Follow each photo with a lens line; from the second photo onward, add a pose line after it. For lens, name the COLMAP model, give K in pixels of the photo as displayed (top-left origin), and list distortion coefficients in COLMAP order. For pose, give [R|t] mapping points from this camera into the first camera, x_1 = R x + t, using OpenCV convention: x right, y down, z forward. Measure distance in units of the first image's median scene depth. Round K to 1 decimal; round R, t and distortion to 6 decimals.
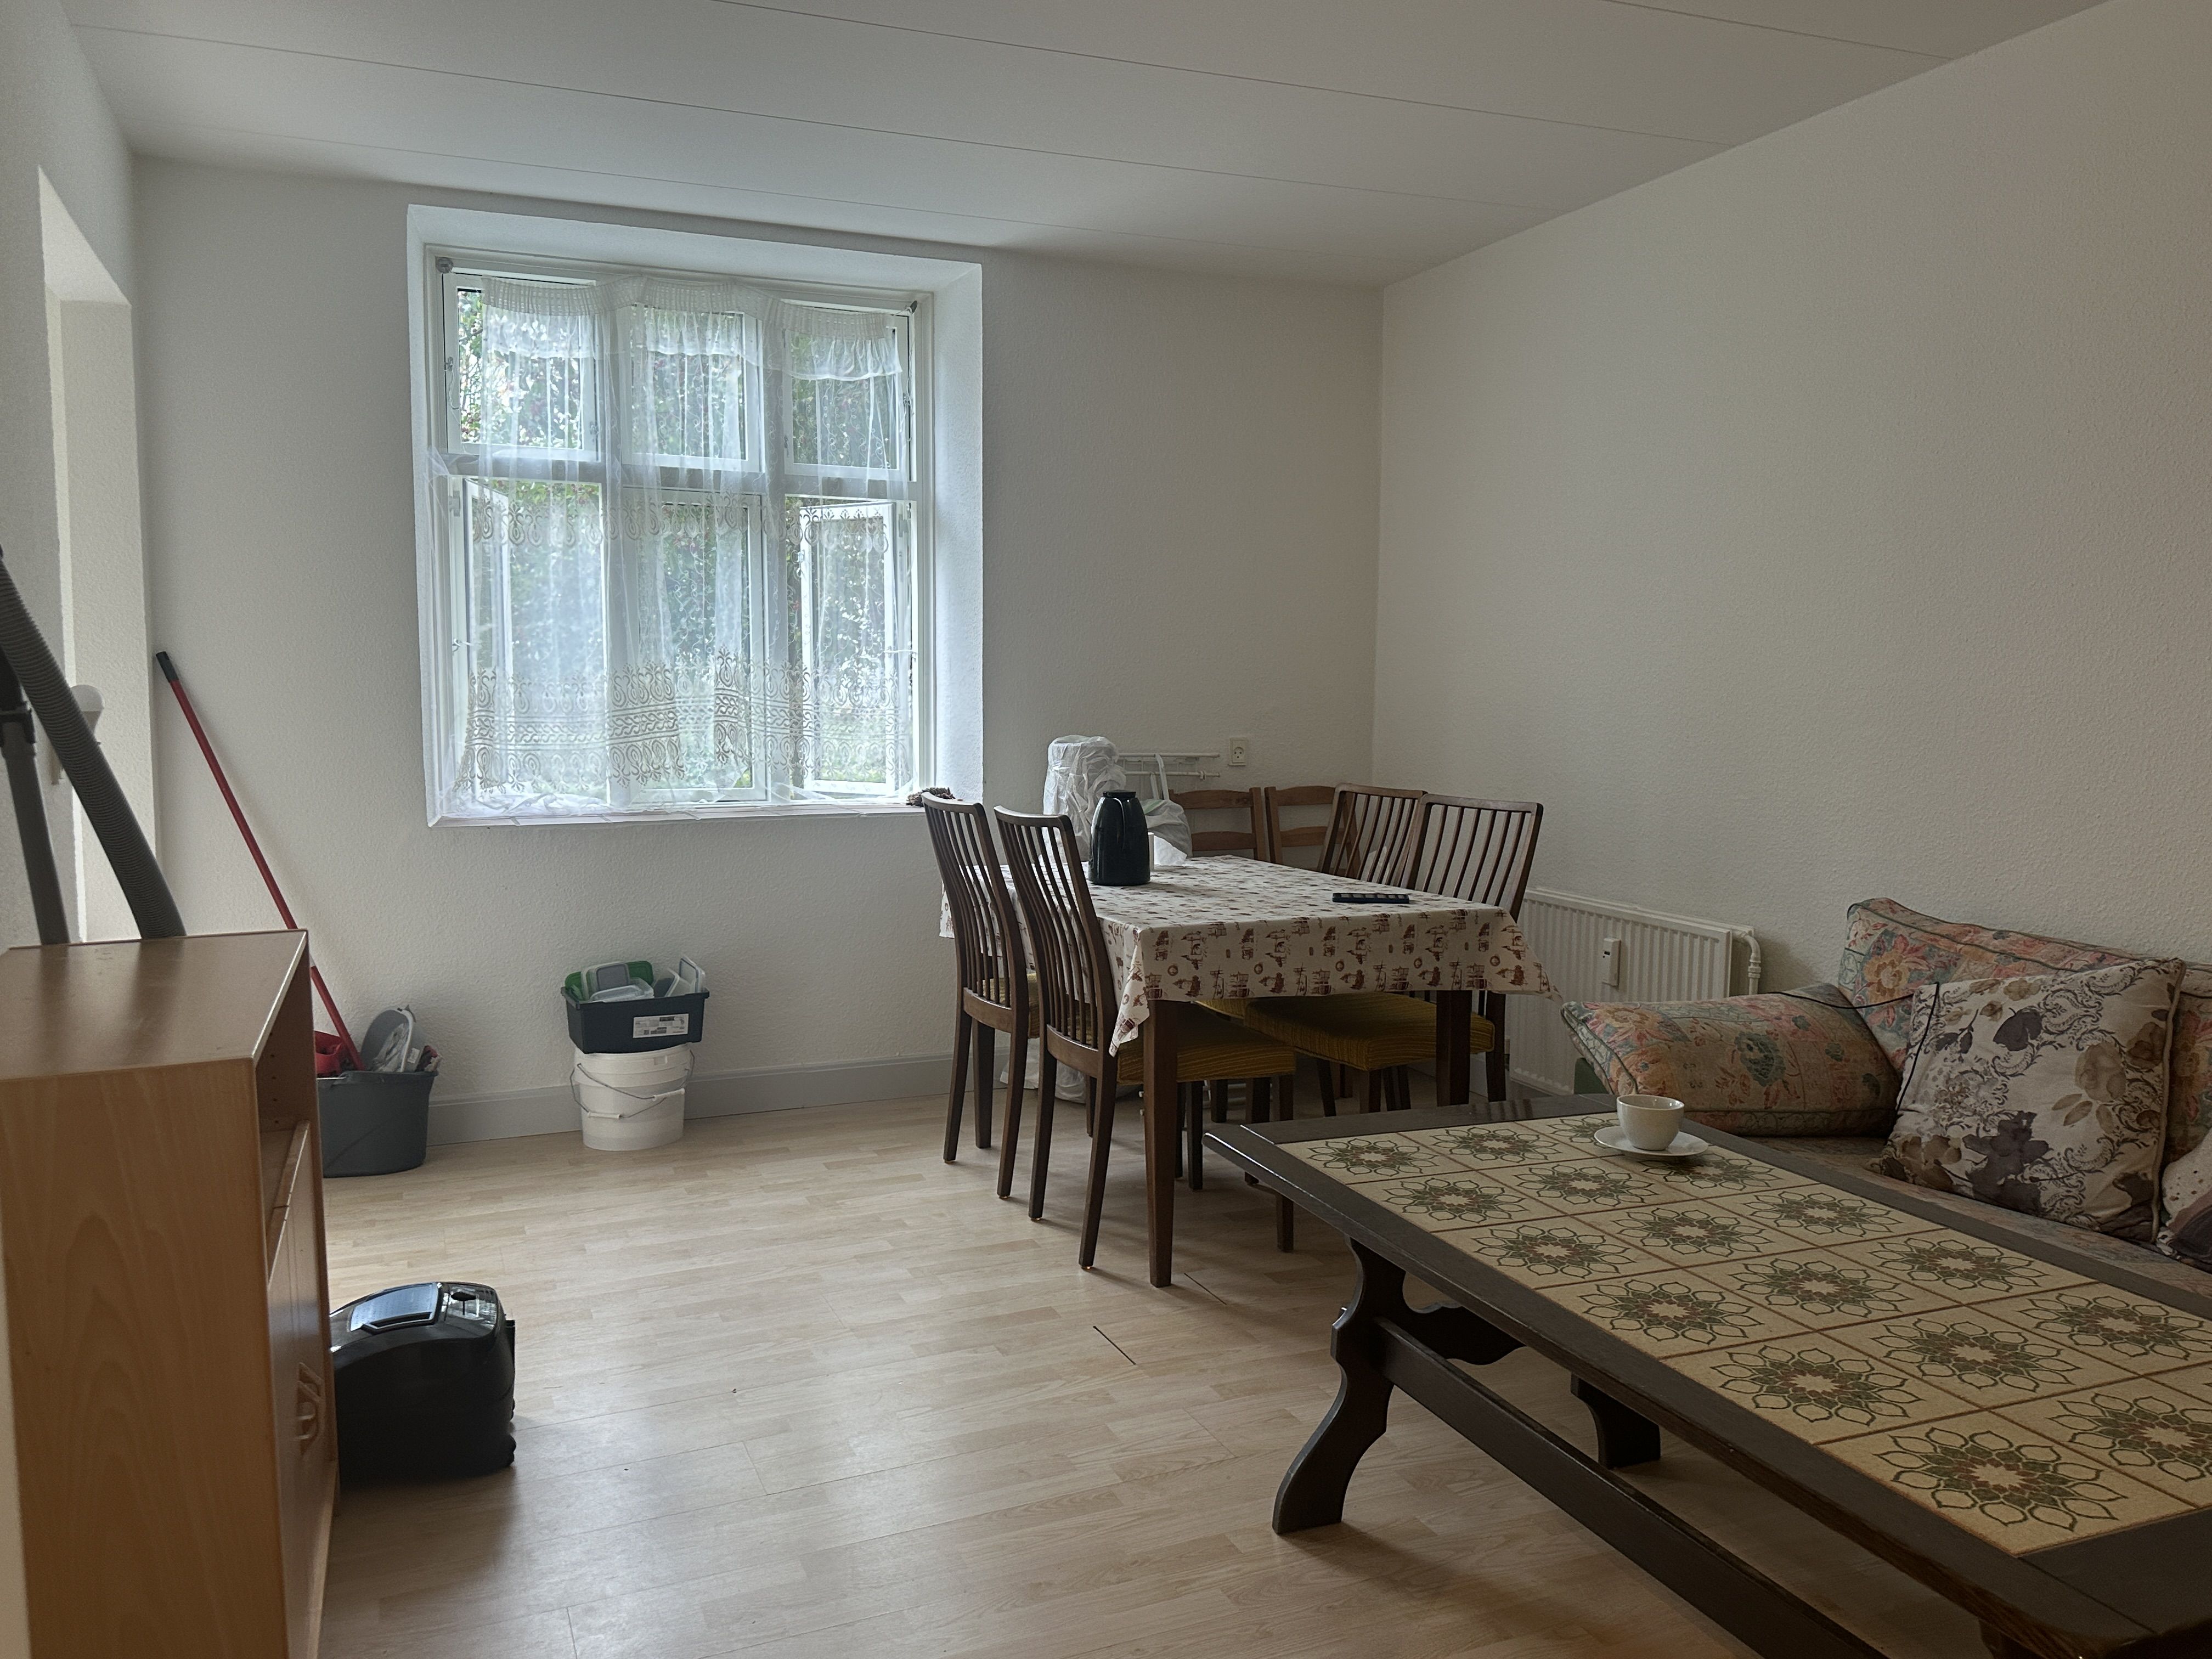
lens RADIAL K [[1677.6, 0, 1096.8], [0, 1677.6, 818.2], [0, 0, 1]] dist [0.045265, -0.052666]
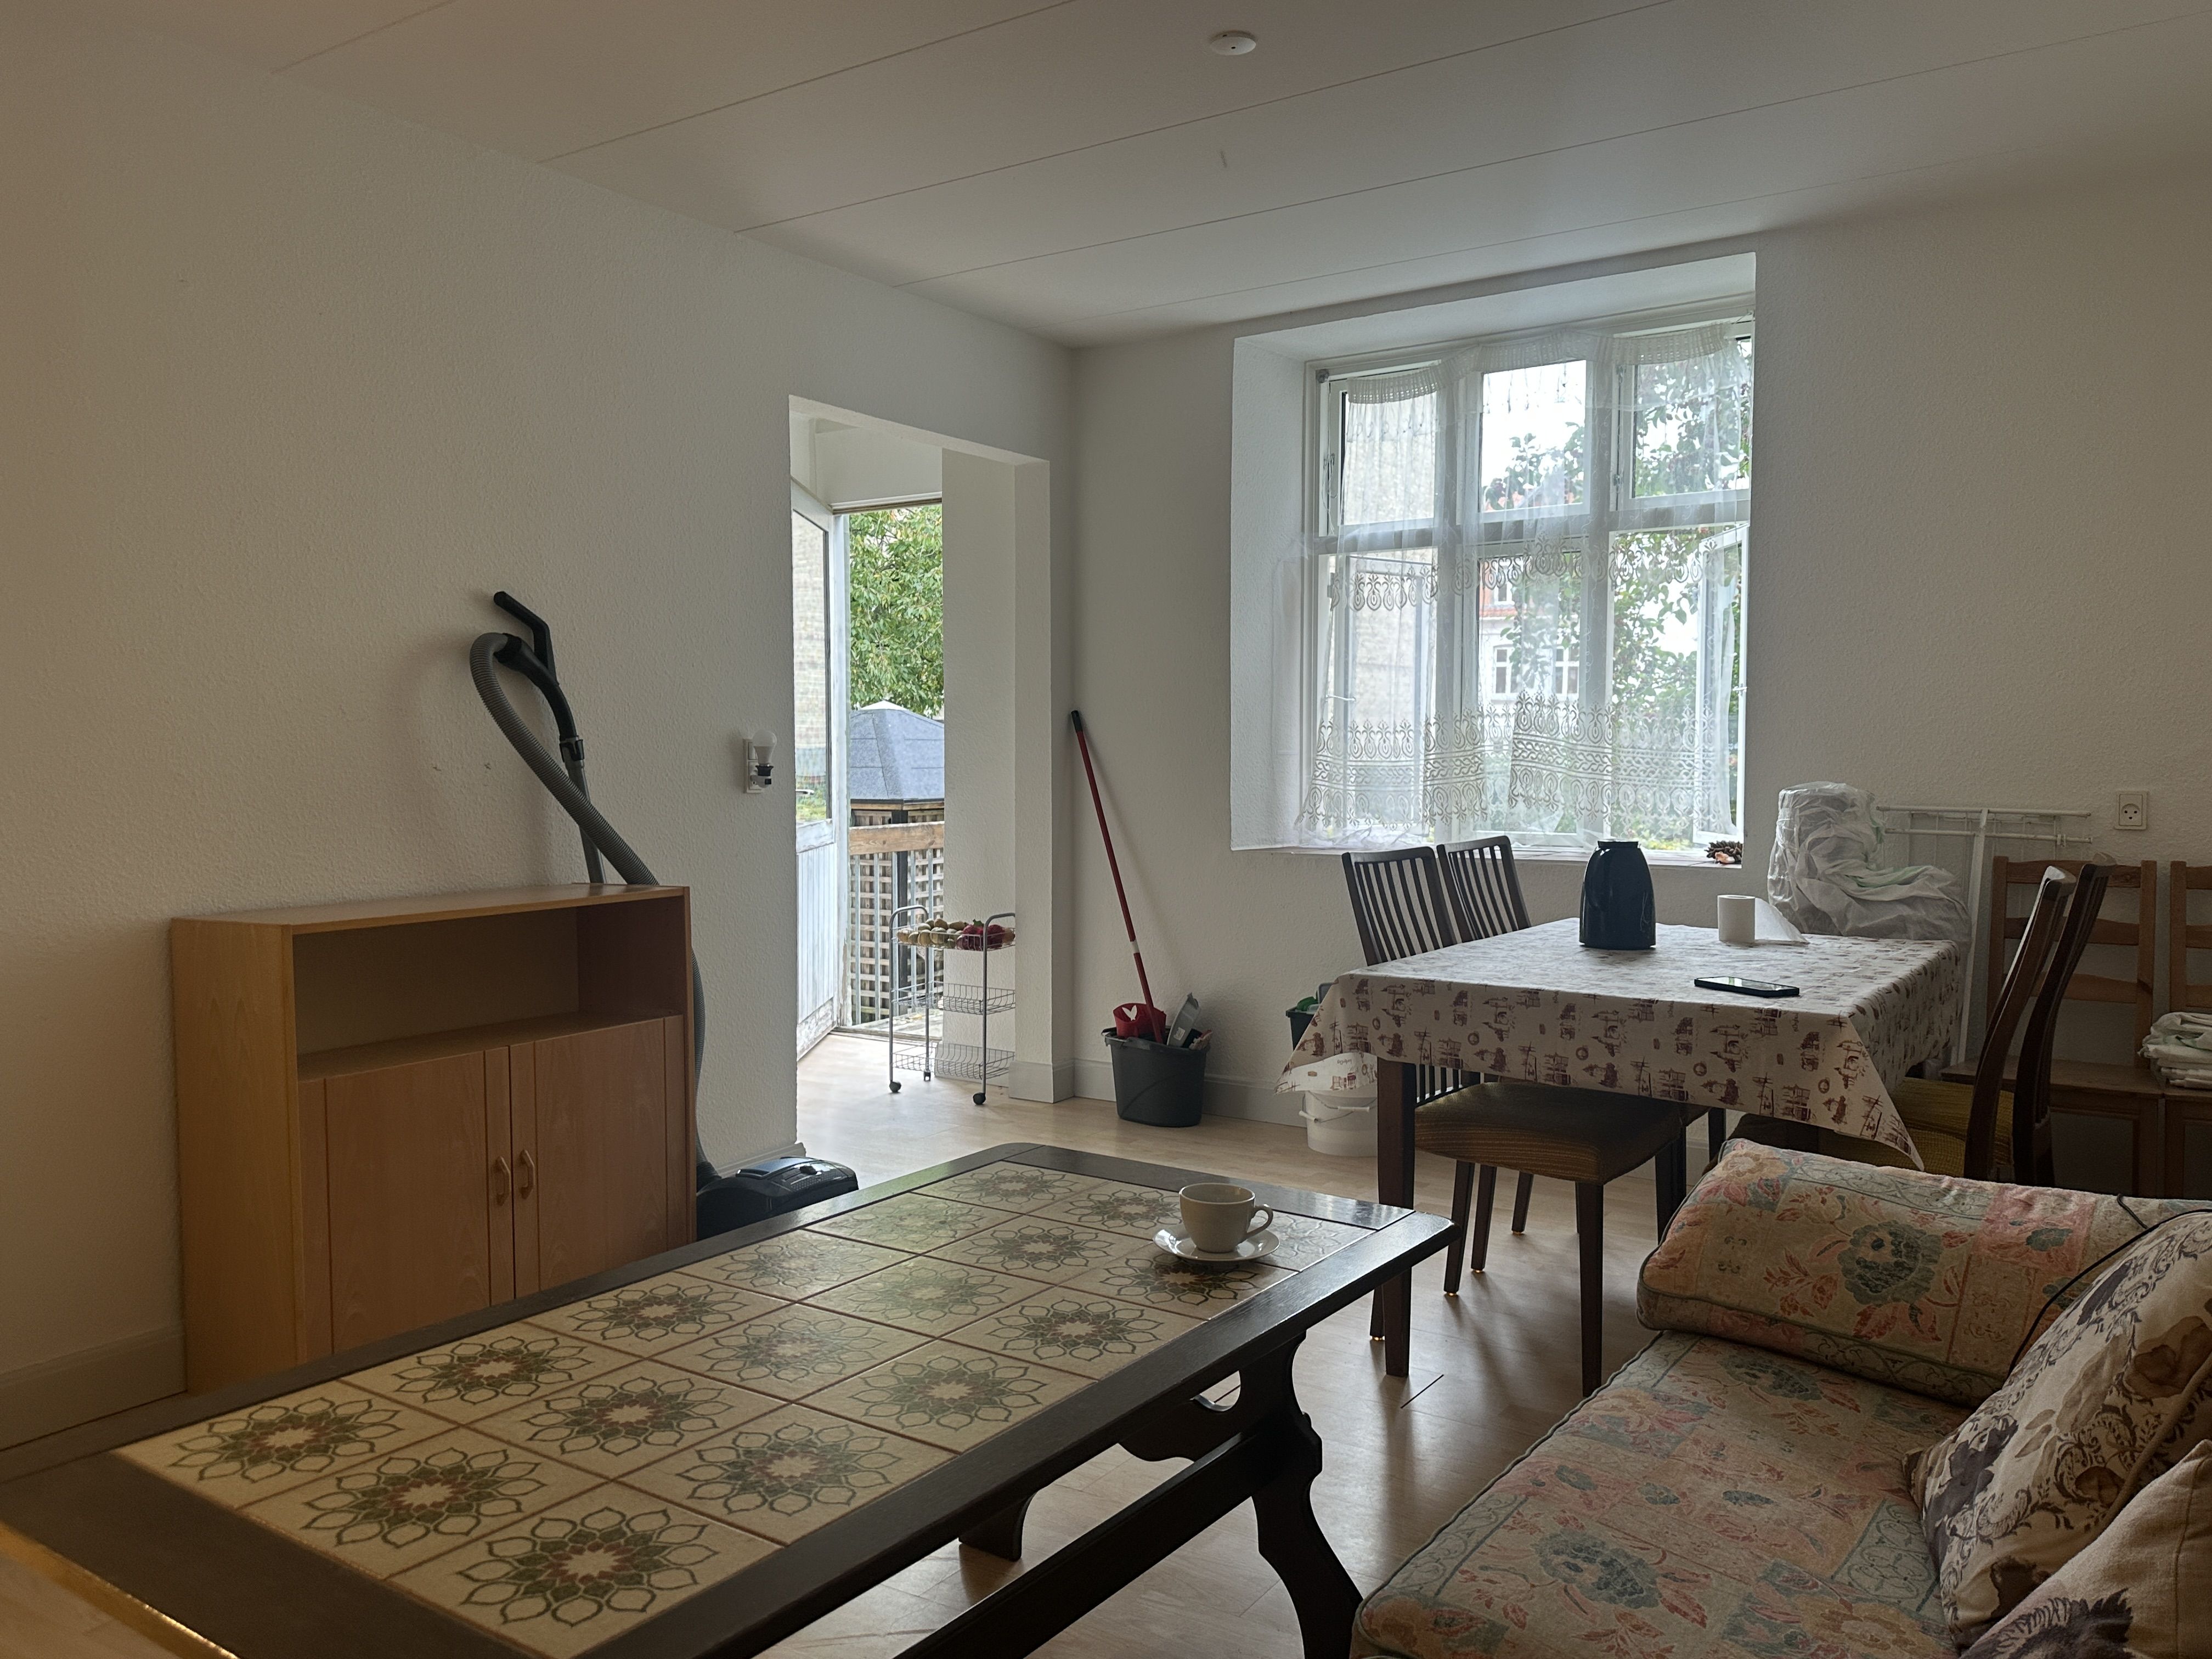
lens RADIAL K [[1677.6, 0, 1100.1], [0, 1677.6, 844.7], [0, 0, 1]] dist [0.045265, -0.052666]
pose [[0.550978, 0.039396, -0.833589, 0.700232], [-0.060143, 0.998162, 0.007422, -0.005664], [0.832350, 0.046045, 0.552335, 0.346941]]
